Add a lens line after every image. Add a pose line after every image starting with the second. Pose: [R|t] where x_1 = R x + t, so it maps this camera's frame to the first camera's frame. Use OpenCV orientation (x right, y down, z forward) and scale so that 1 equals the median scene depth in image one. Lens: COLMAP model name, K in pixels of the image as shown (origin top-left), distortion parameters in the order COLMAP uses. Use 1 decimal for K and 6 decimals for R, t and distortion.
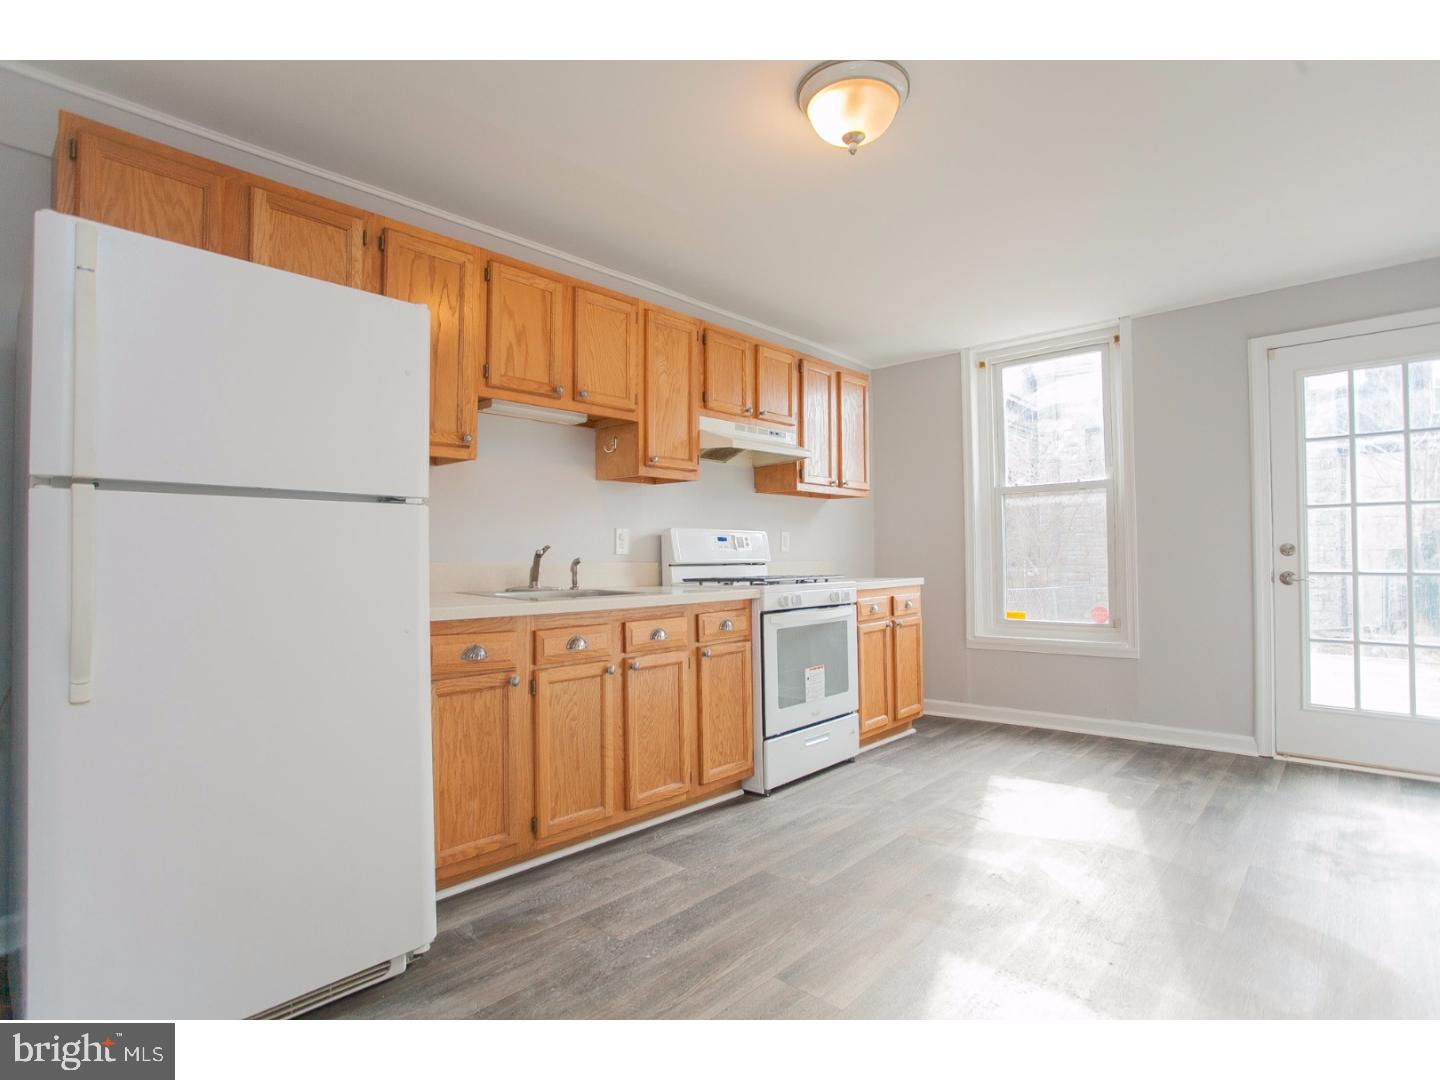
lens RADIAL K [[724.8, 0, 707.2], [0, 724.8, 544.1], [0, 0, 1]] dist [-0.070436, 0.030375]
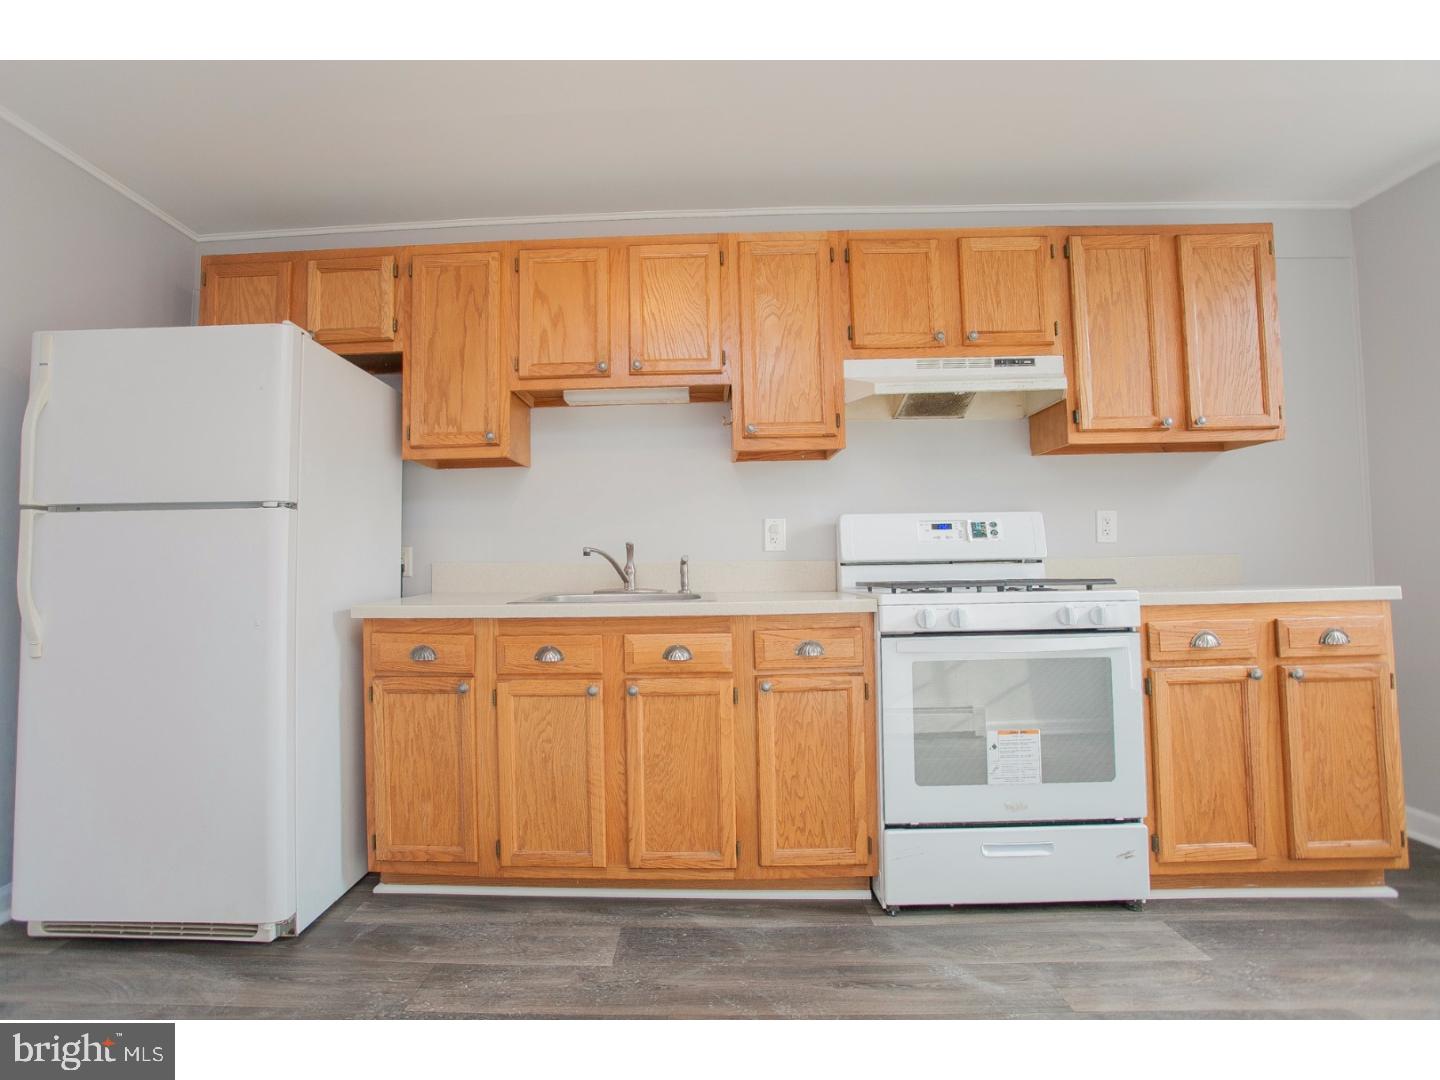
lens RADIAL K [[714.4, 0, 677.8], [0, 714.4, 533.0], [0, 0, 1]] dist [-0.071294, 0.027452]
pose [[0.661899, -0.035705, -0.748742, 0.498965], [0.023875, 0.999362, -0.026550, 0.015921], [0.749213, -0.000303, 0.662329, 0.483762]]
